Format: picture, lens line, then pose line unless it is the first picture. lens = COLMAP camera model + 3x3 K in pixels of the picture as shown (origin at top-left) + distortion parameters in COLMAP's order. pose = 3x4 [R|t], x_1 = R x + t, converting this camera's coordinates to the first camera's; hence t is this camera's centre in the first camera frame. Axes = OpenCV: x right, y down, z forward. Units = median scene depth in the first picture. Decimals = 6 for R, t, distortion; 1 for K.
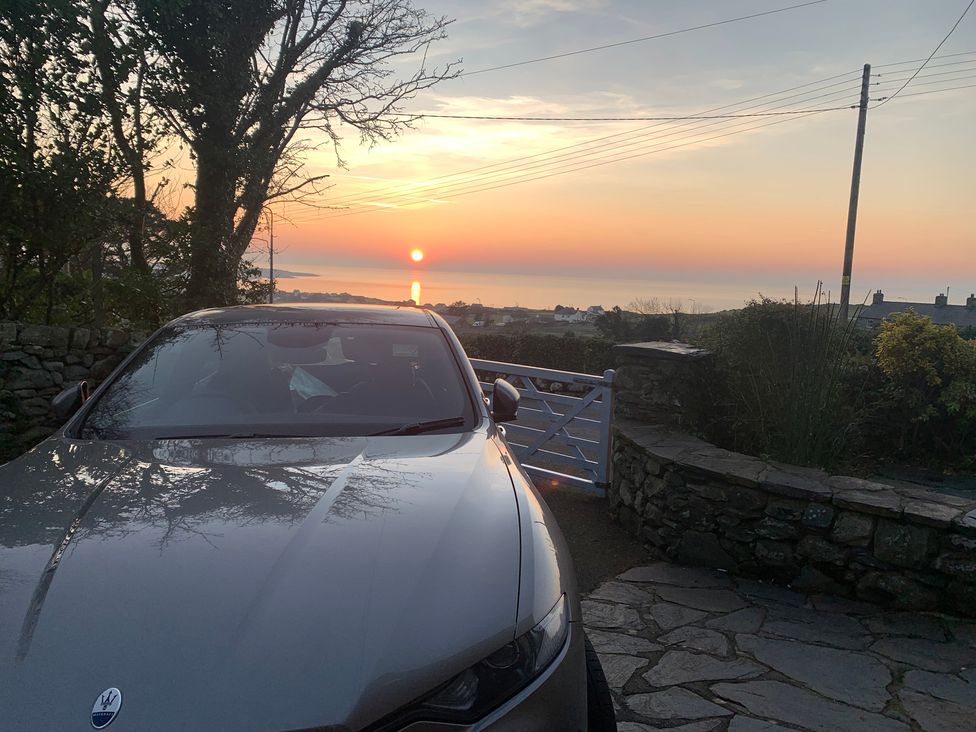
lens RADIAL K [[751.4, 0, 488.7], [0, 751.4, 367.3], [0, 0, 1]] dist [0.040407, -0.017378]
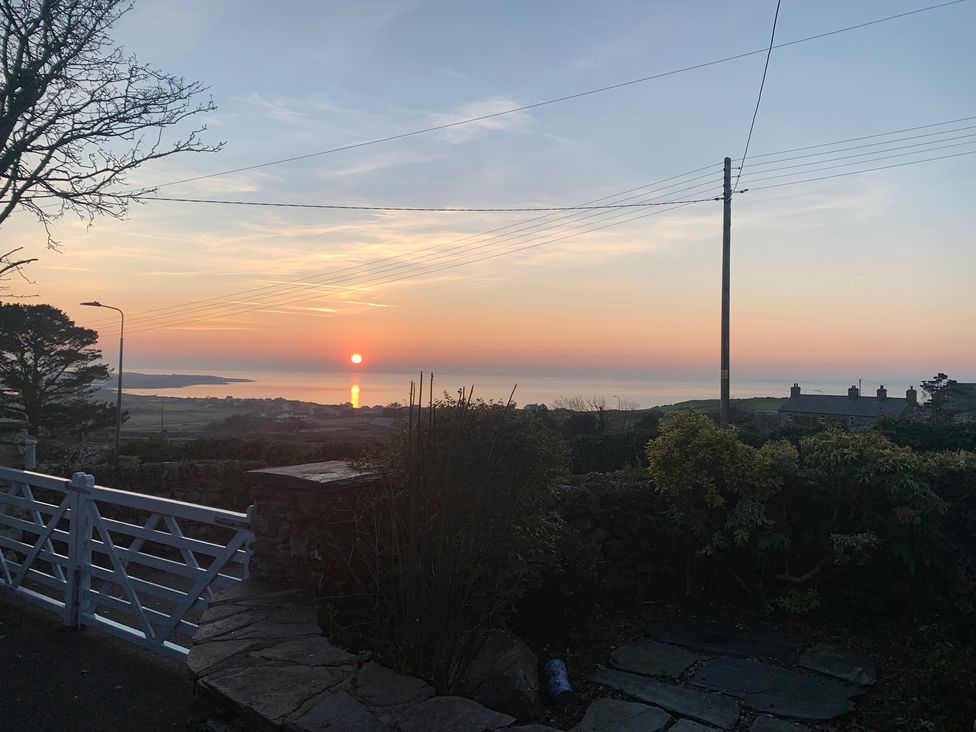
lens RADIAL K [[751.4, 0, 485.5], [0, 751.4, 363.4], [0, 0, 1]] dist [0.040407, -0.017378]
pose [[0.997168, -0.020884, 0.072248, 0.106520], [0.030644, 0.990133, -0.136739, -0.007911], [-0.068679, 0.138566, 0.987969, 0.086691]]
